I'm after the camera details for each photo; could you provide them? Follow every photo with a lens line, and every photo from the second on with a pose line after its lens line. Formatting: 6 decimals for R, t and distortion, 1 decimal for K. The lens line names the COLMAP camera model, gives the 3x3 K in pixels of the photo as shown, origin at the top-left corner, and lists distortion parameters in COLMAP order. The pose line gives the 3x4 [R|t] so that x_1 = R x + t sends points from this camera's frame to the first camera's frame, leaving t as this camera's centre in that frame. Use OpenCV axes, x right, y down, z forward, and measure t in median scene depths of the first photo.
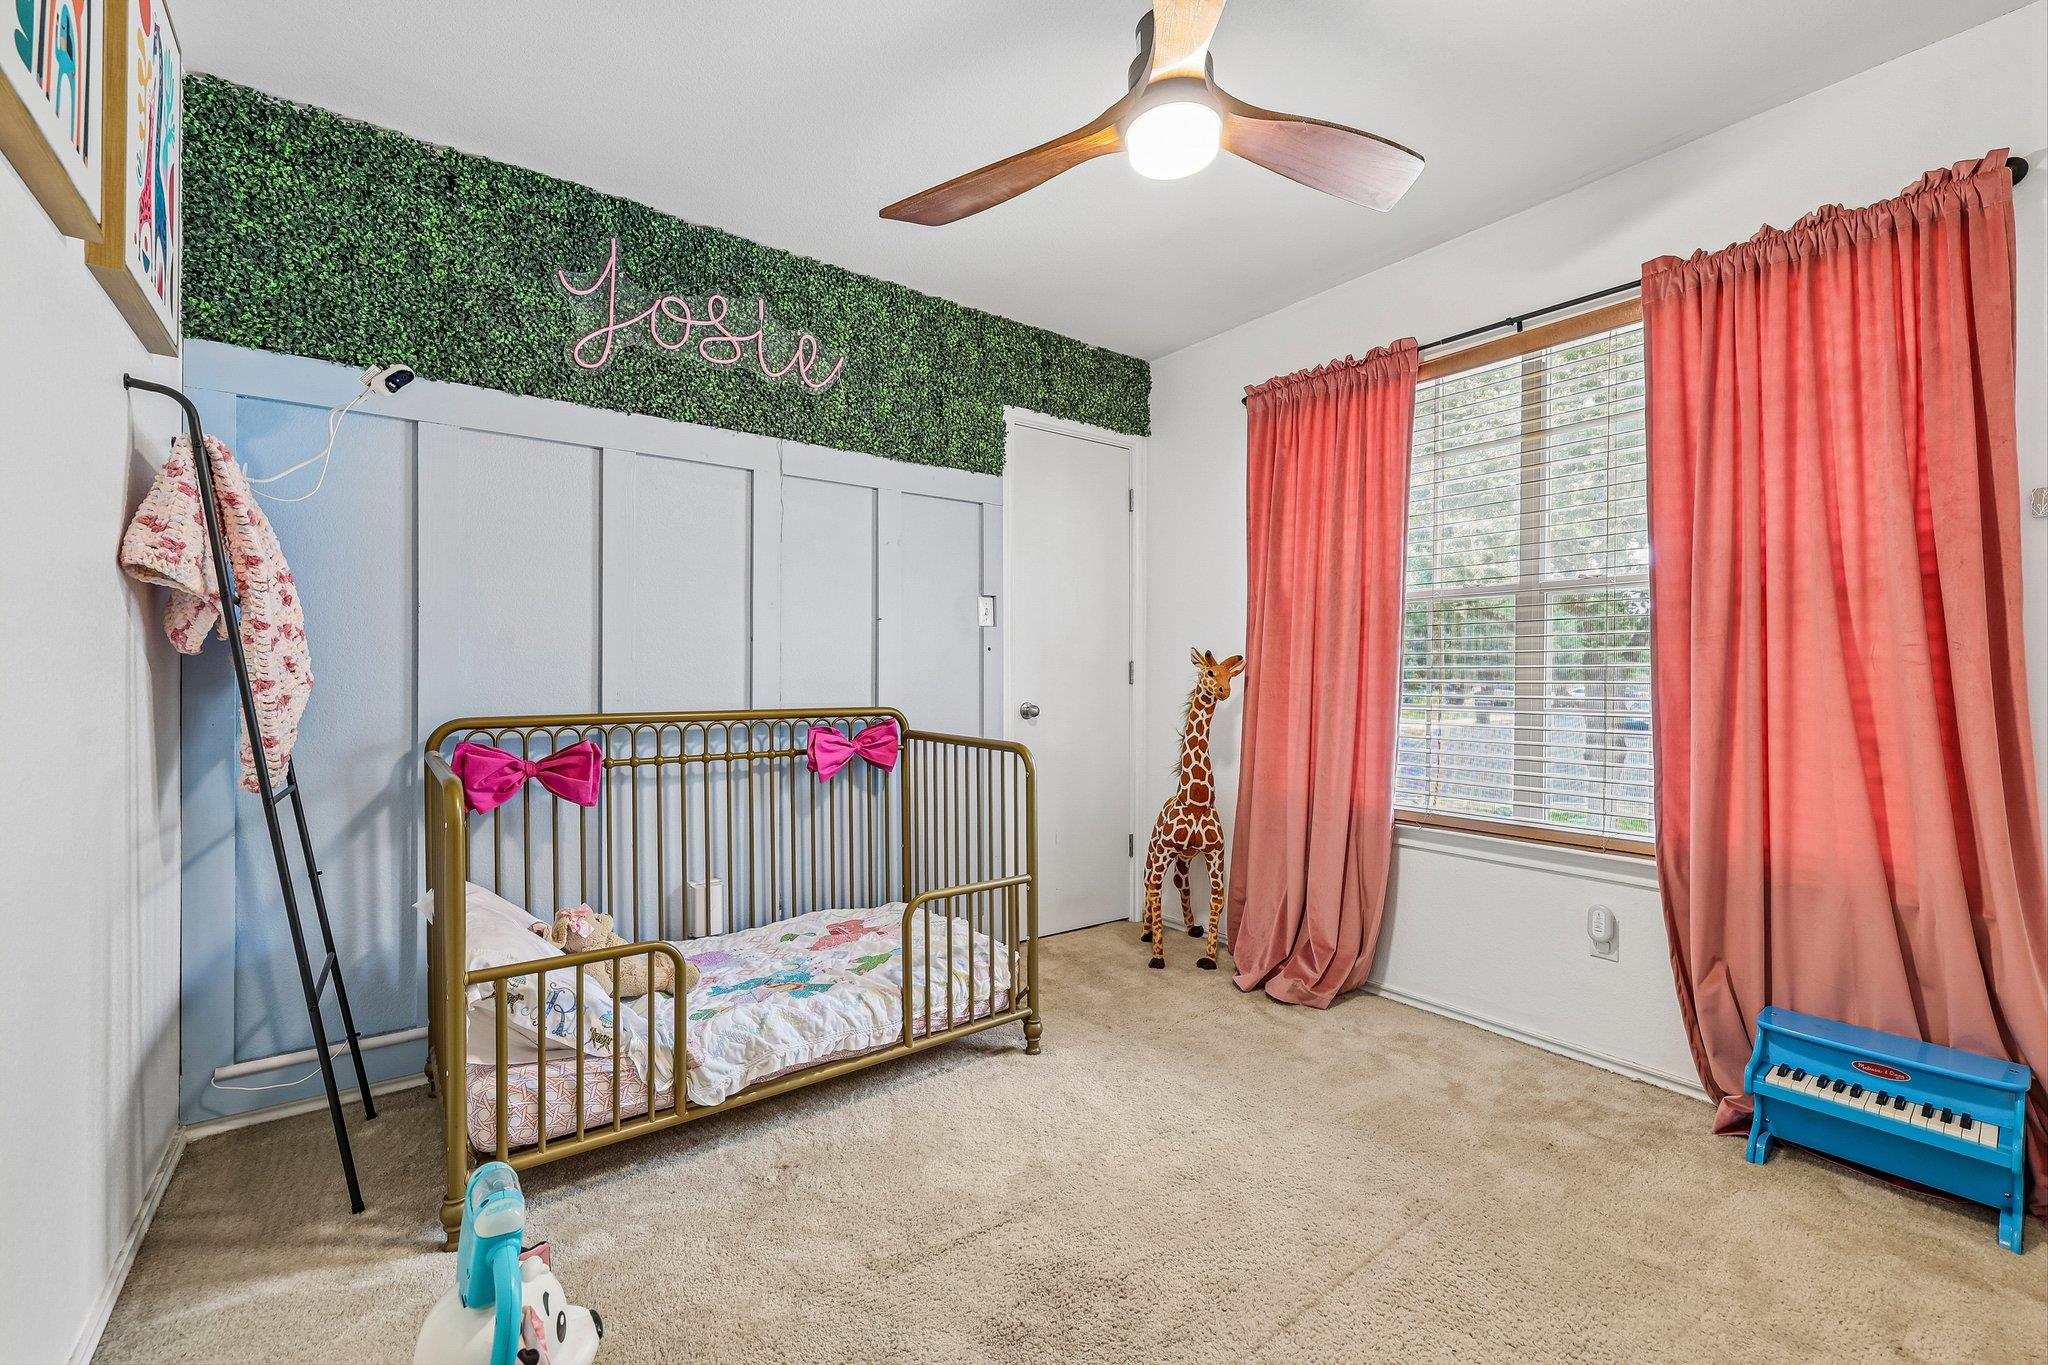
lens RADIAL K [[864.5, 0, 1023.7], [0, 864.5, 681.4], [0, 0, 1]] dist [0.000614, -0.000062]
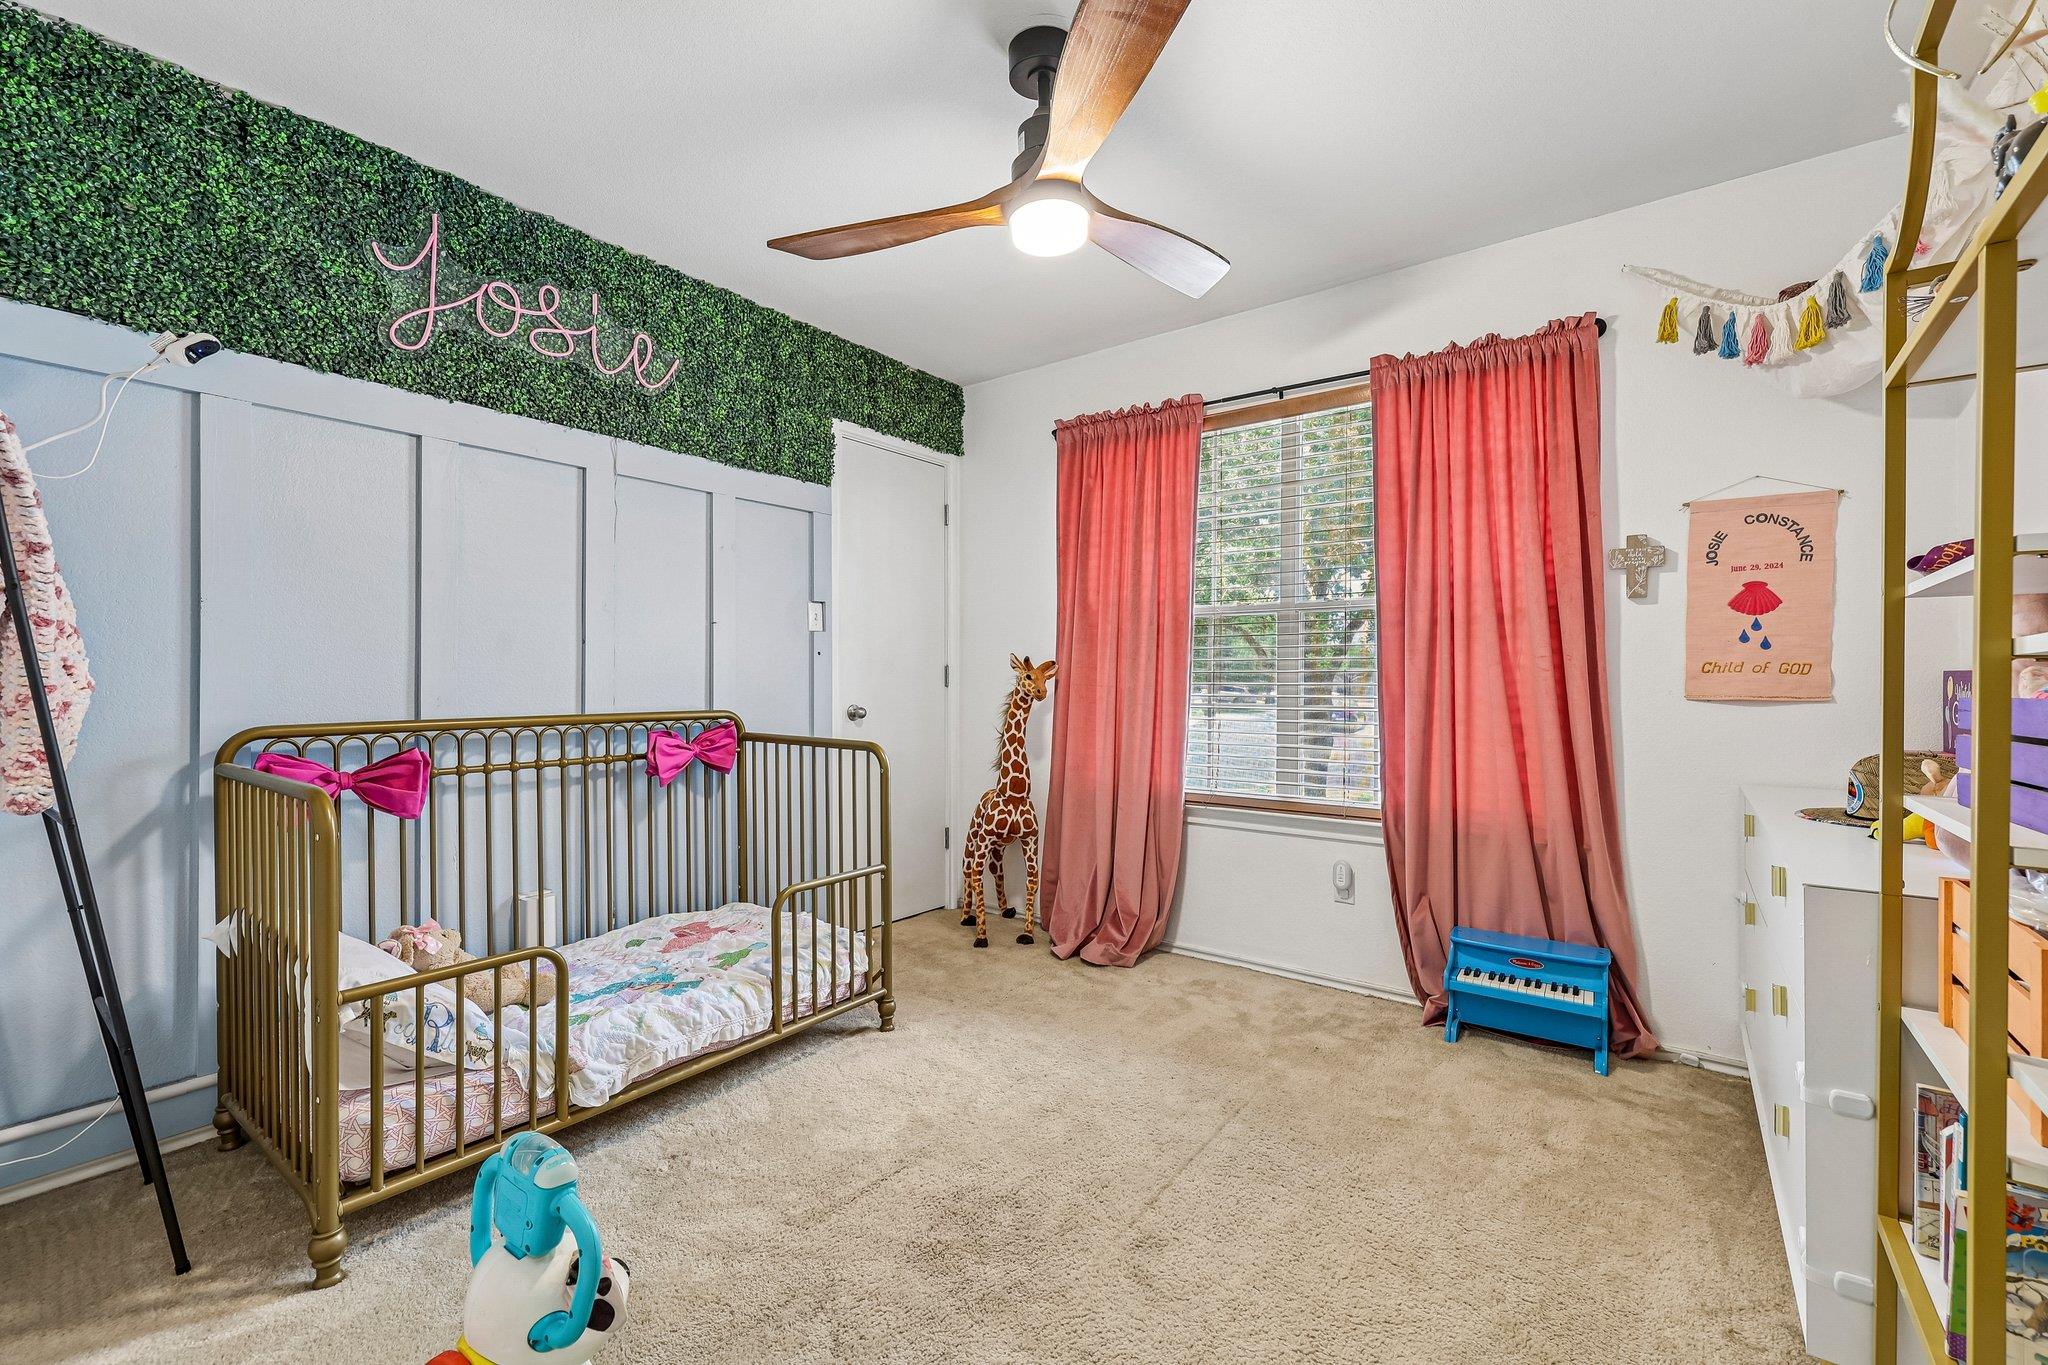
lens RADIAL K [[864.5, 0, 1025.5], [0, 864.5, 683.1], [0, 0, 1]] dist [0.000614, -0.000062]
pose [[0.960535, -0.001913, 0.278152, -0.139127], [0.002515, 0.999995, -0.001809, 0.000848], [-0.278147, 0.002437, 0.960535, -0.092546]]
